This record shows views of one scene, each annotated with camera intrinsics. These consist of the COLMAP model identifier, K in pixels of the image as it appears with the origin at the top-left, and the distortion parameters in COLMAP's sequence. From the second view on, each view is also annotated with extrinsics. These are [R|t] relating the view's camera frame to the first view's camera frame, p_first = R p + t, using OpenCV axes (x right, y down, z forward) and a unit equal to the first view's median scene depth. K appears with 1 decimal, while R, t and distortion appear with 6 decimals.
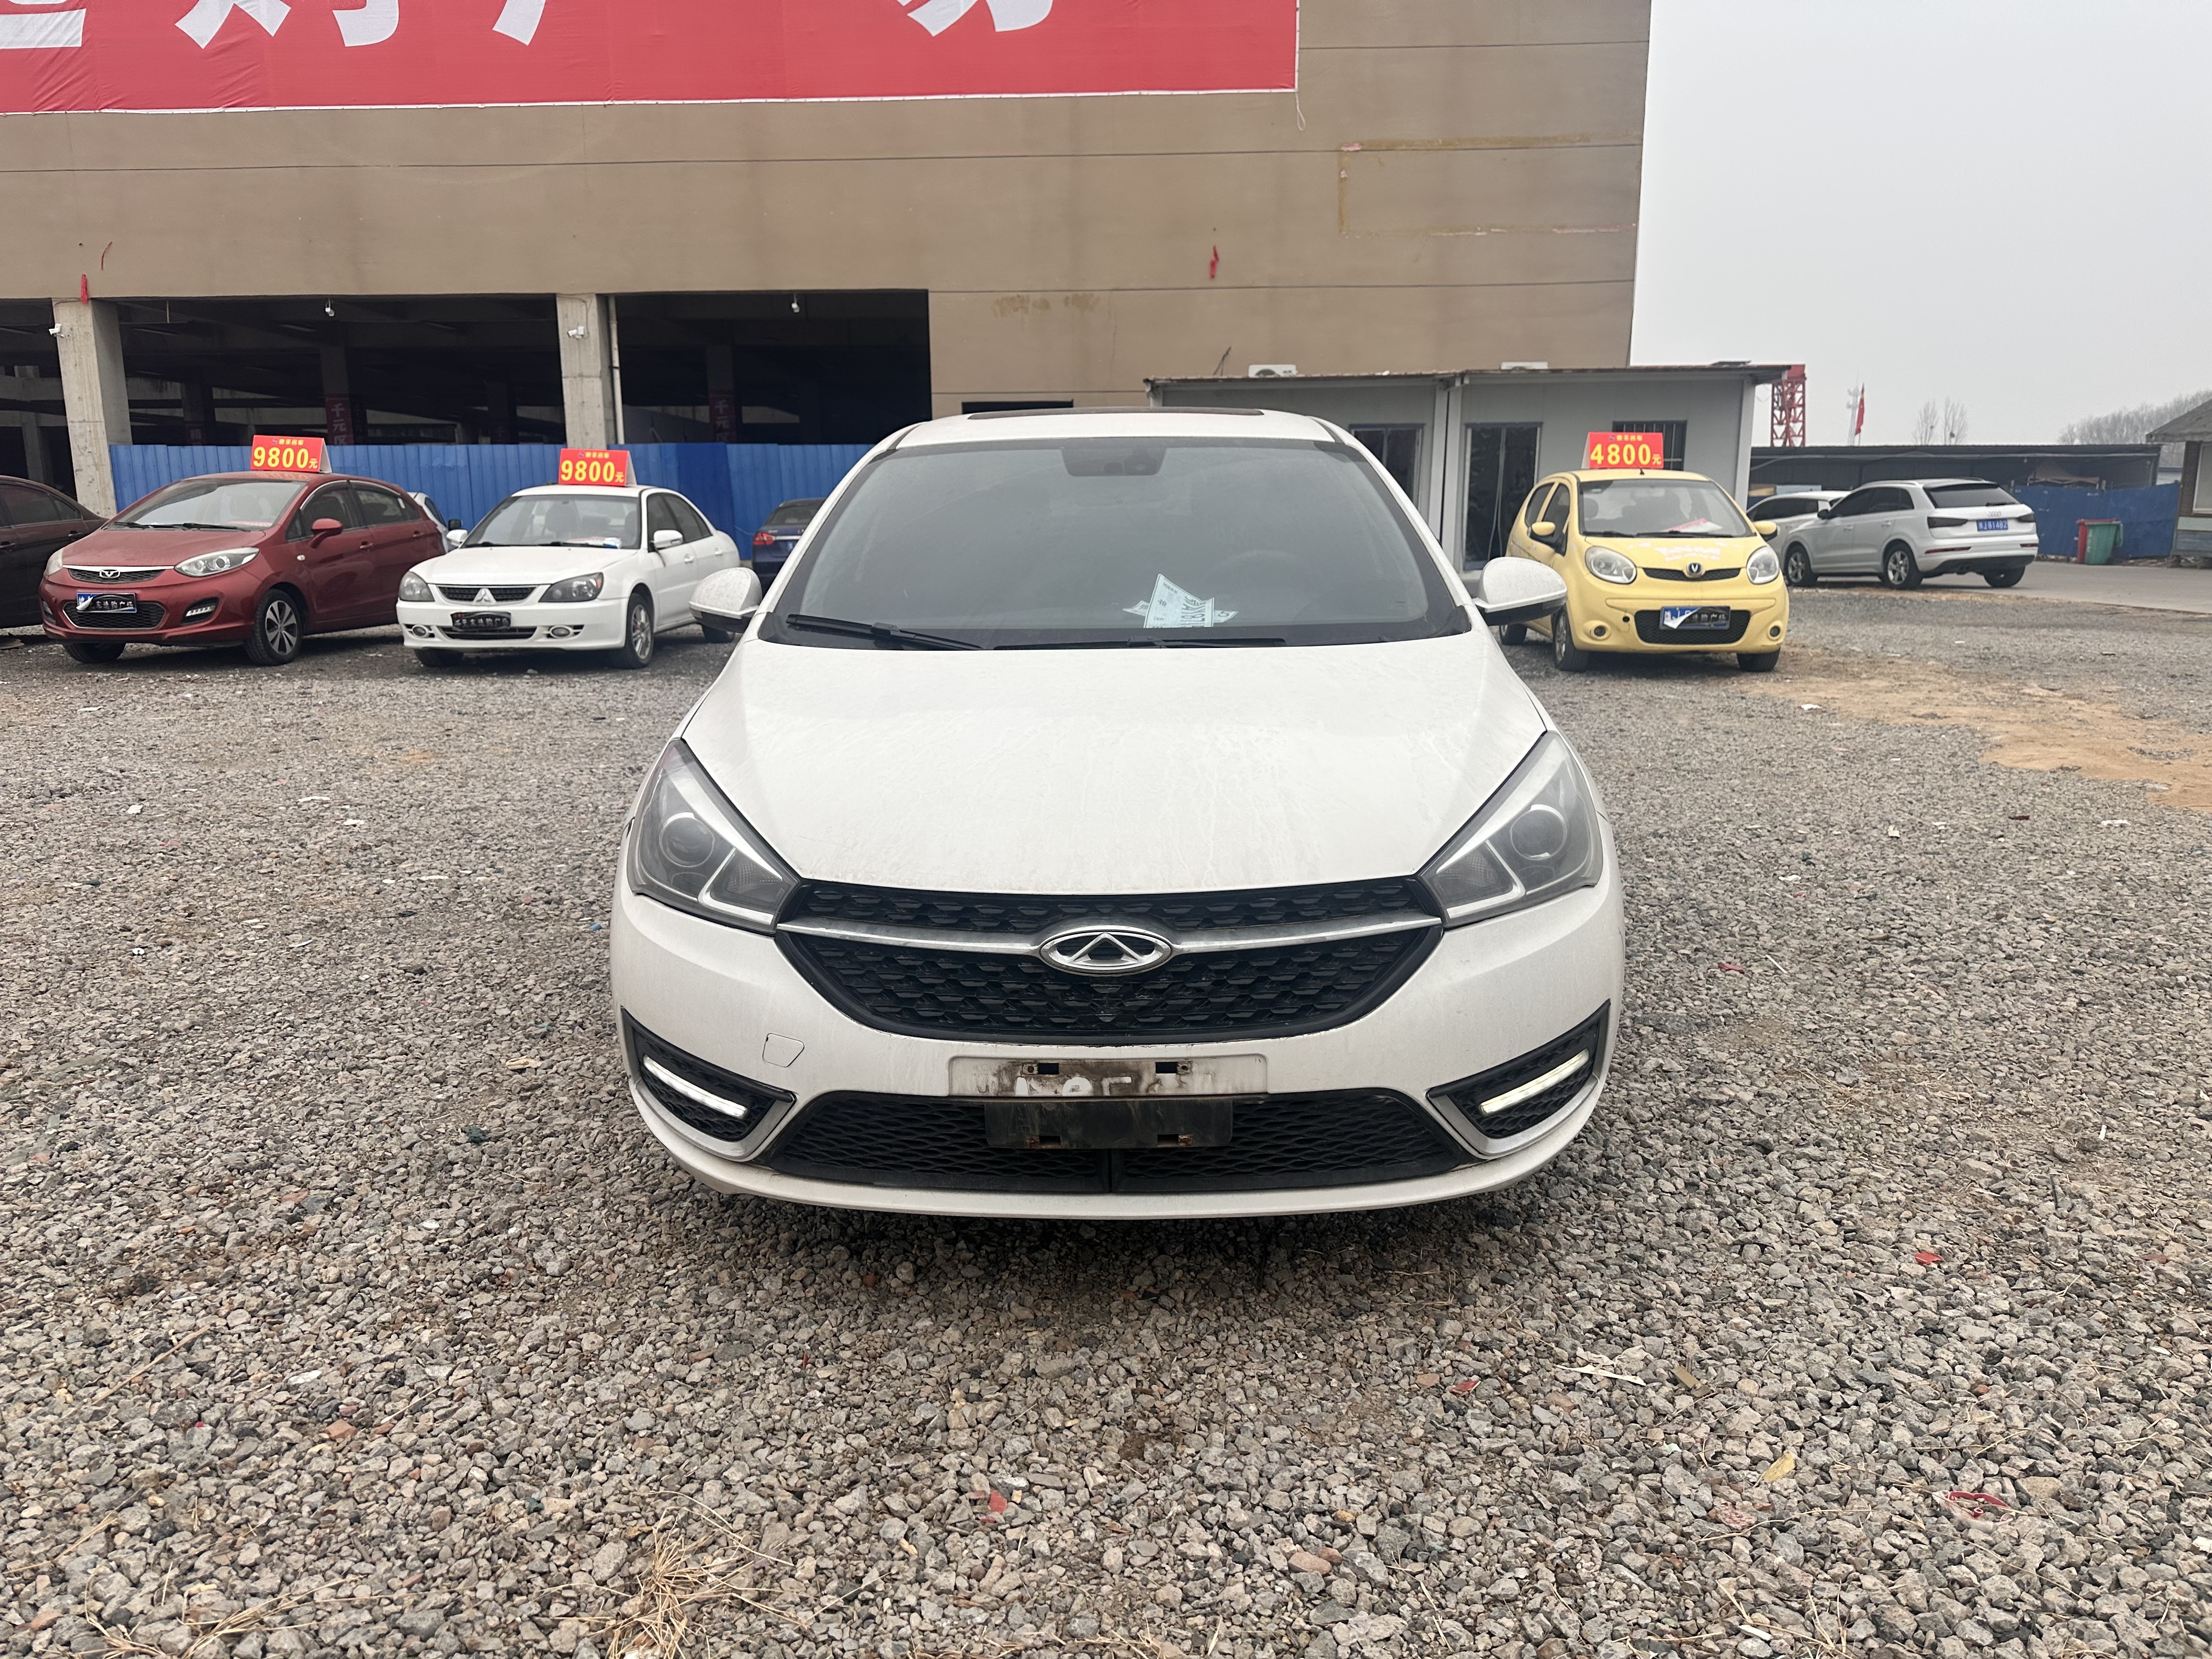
lens RADIAL K [[1560.1, 0, 1094.1], [0, 1560.1, 833.9], [0, 0, 1]] dist [0.047436, -0.054296]
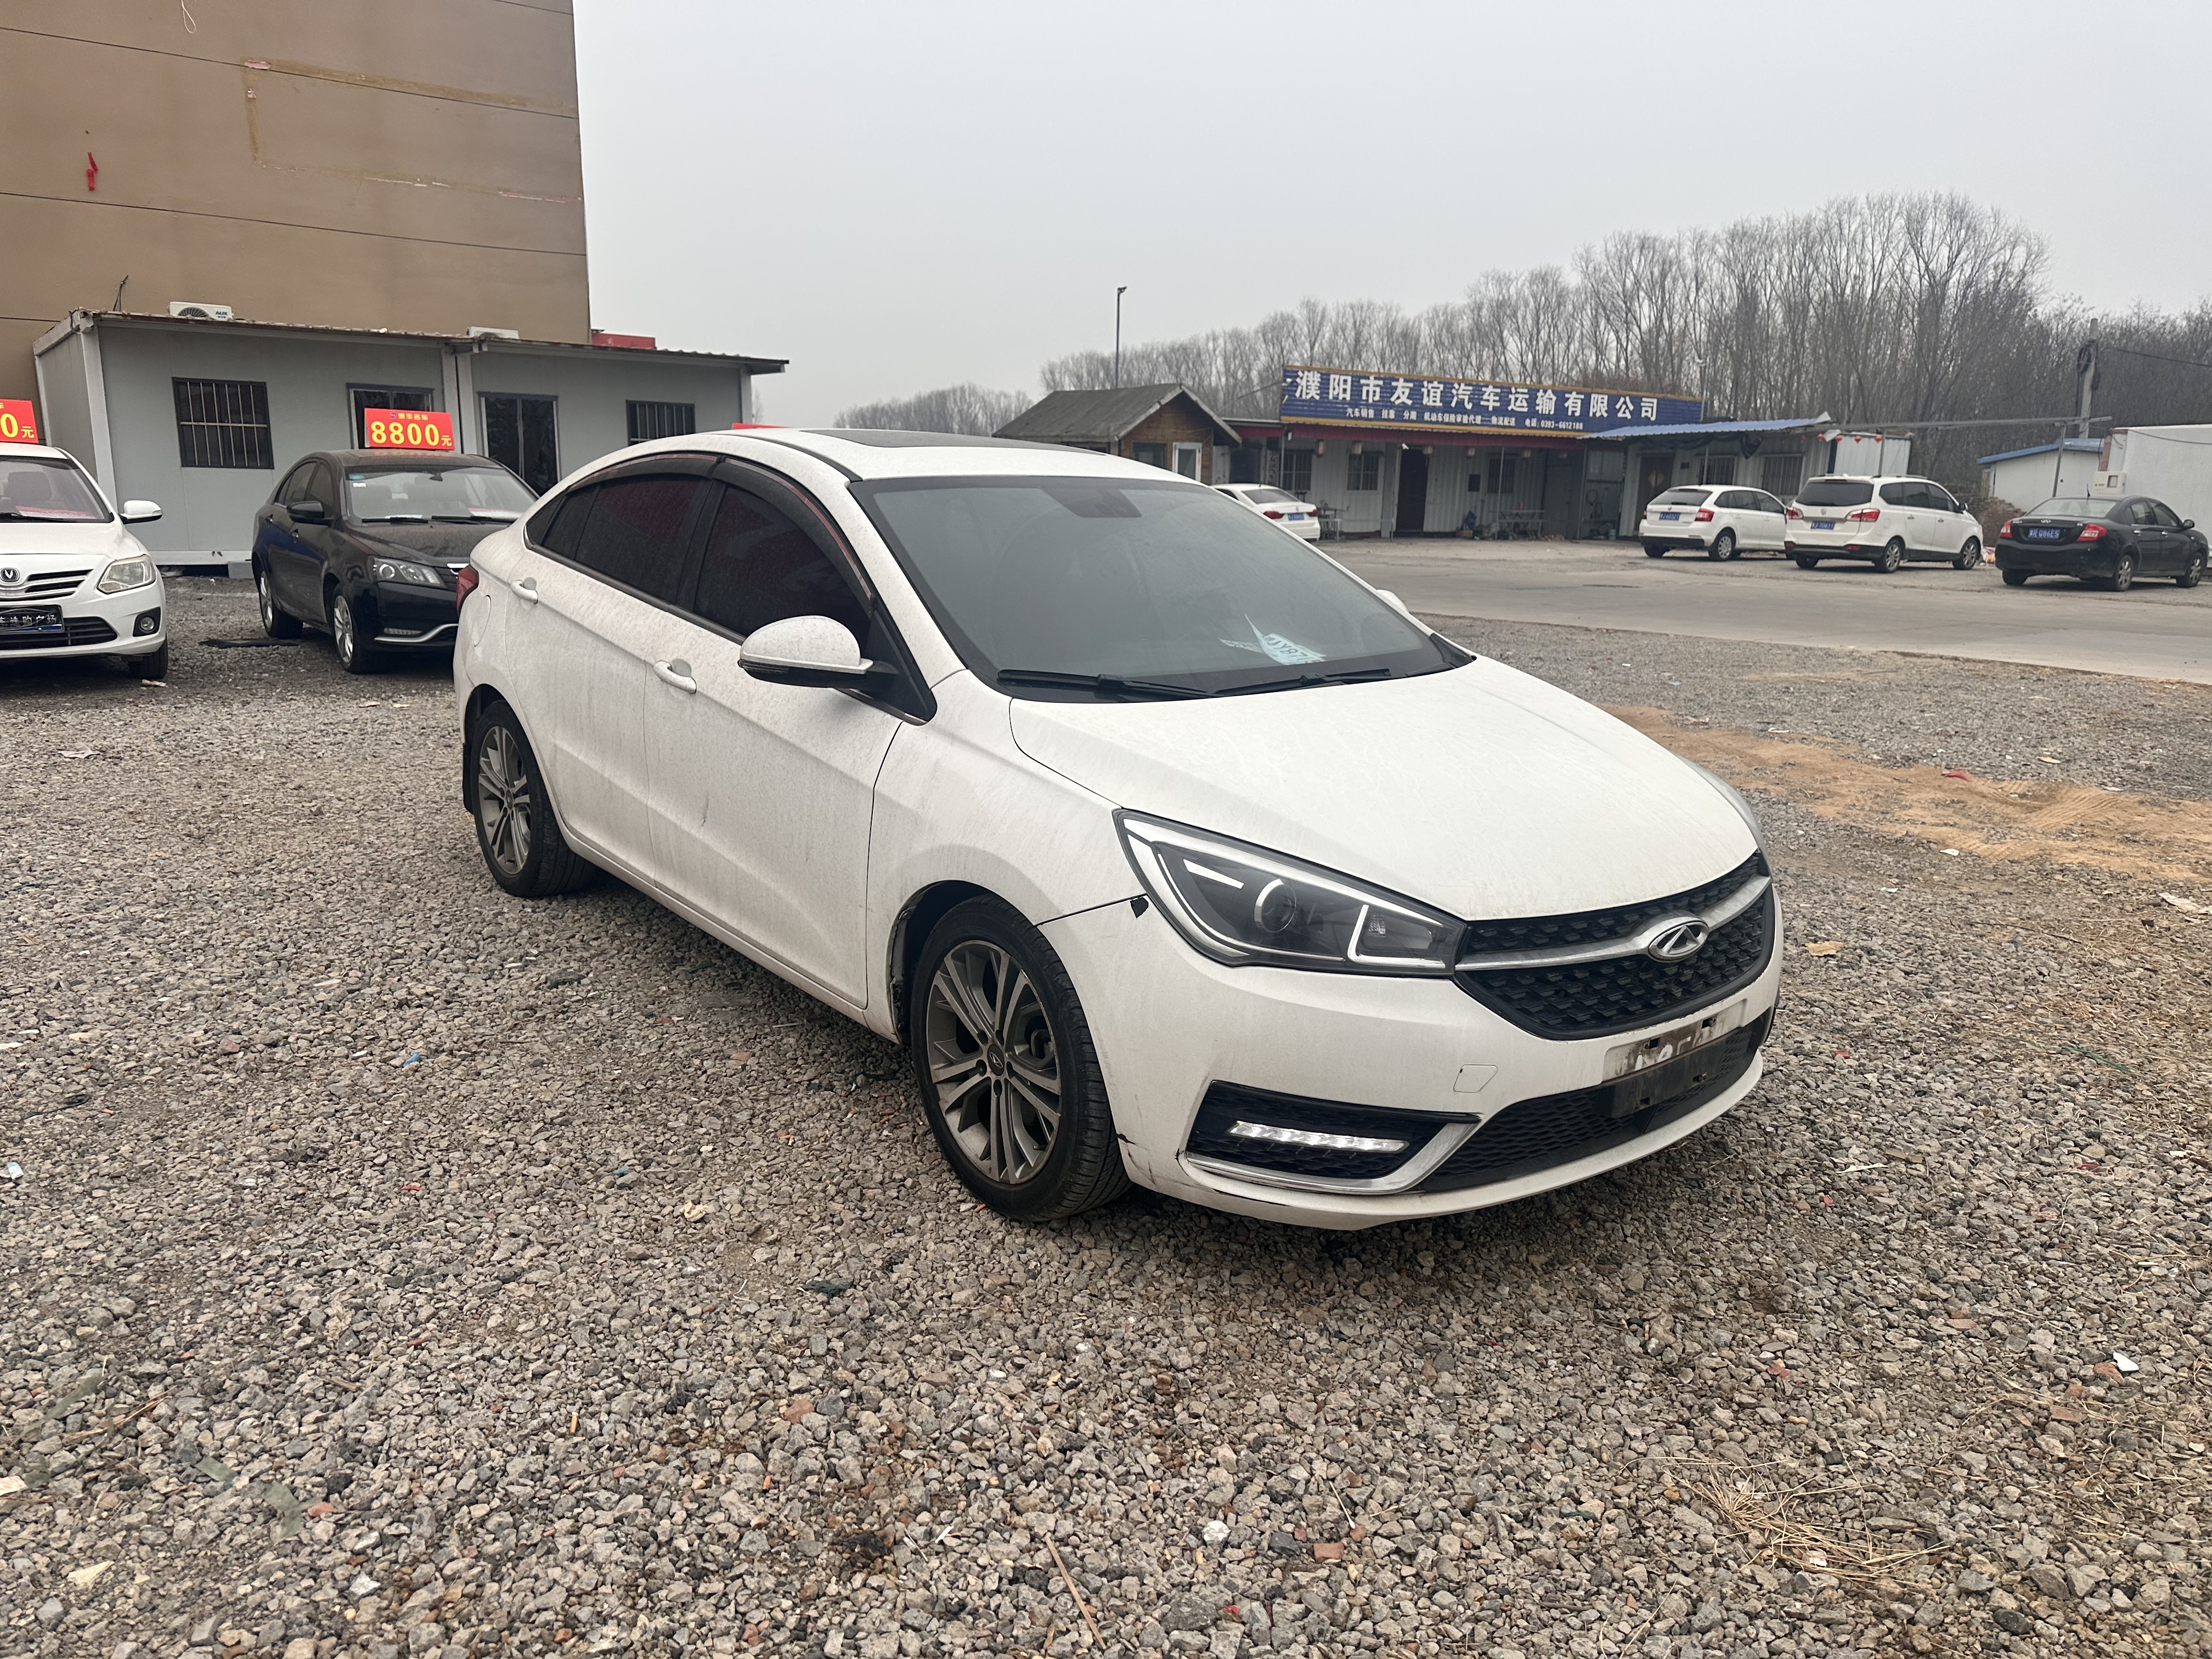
lens RADIAL K [[1551.6, 0, 1106.0], [0, 1551.6, 829.5], [0, 0, 1]] dist [0.065506, -0.081386]
pose [[0.756494, -0.118946, 0.643093, -0.770708], [0.105870, 0.992625, 0.059057, -0.091803], [-0.645375, 0.023408, 0.763507, 0.224816]]
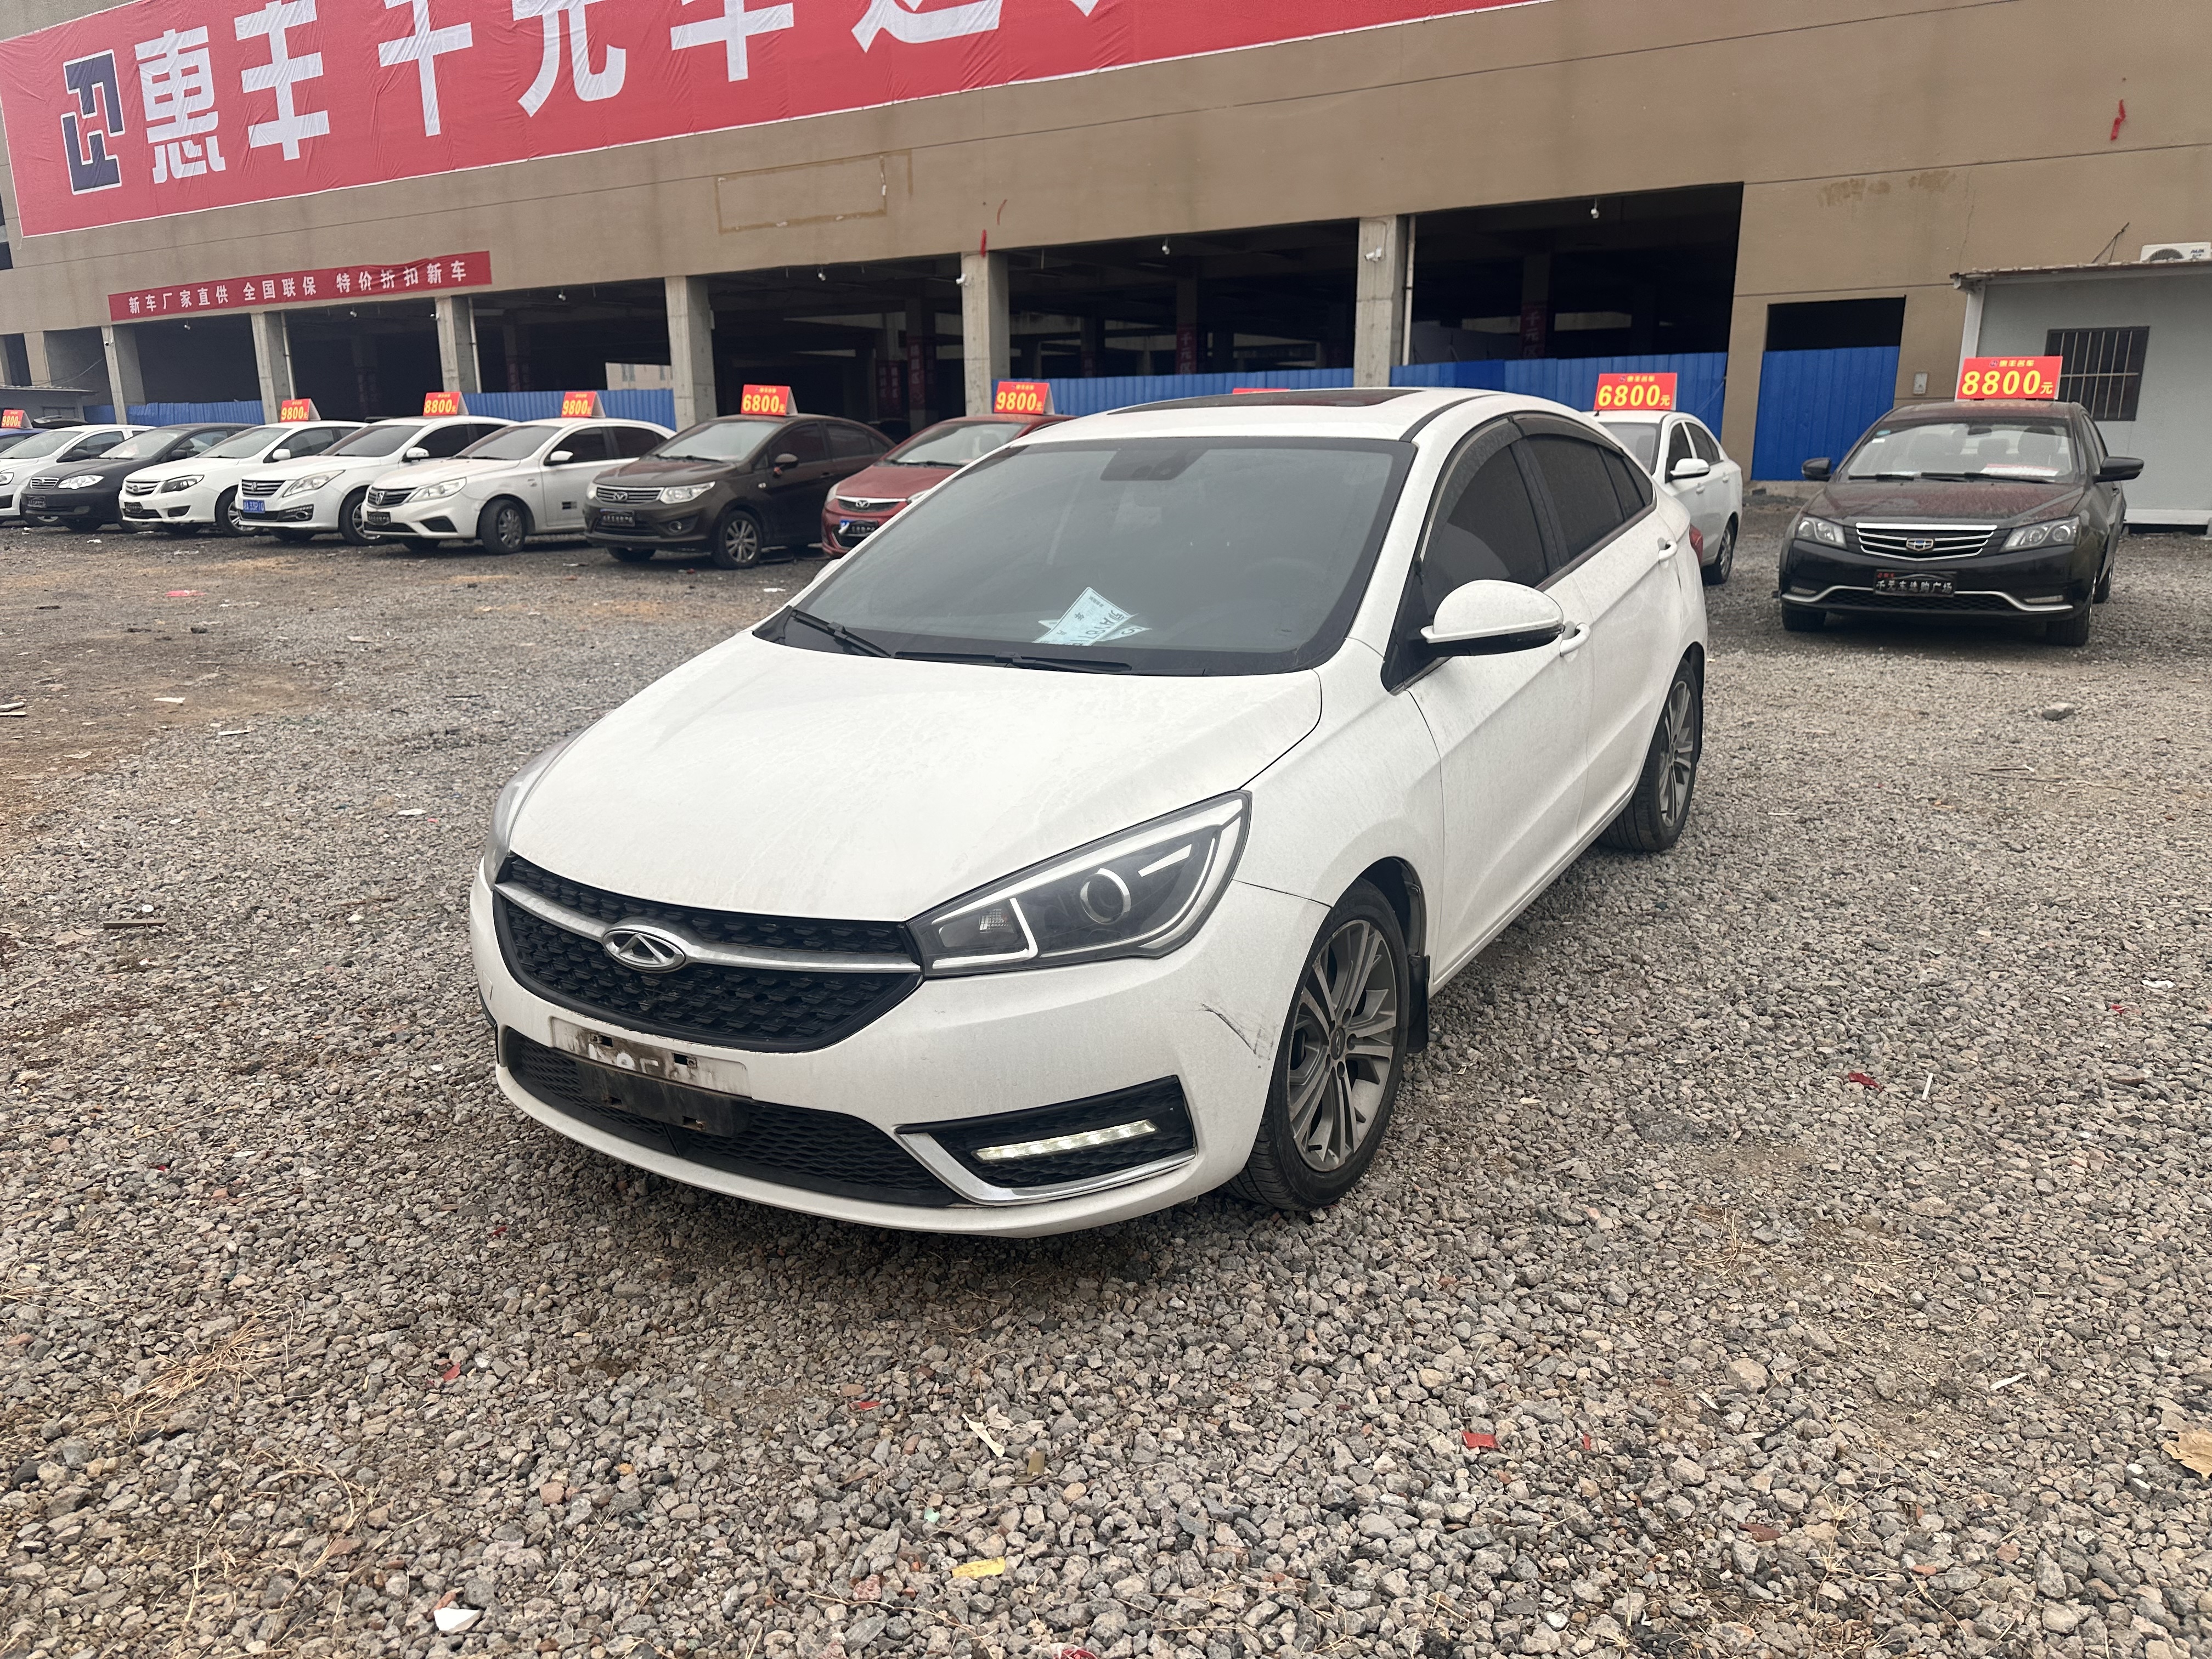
lens RADIAL K [[1560.1, 0, 1094.1], [0, 1560.1, 833.9], [0, 0, 1]] dist [0.047436, -0.054296]
pose [[0.861031, 0.123767, -0.493261, 0.575396], [-0.095884, 0.992047, 0.081545, -0.090798], [0.499431, -0.022917, 0.866051, 0.113007]]
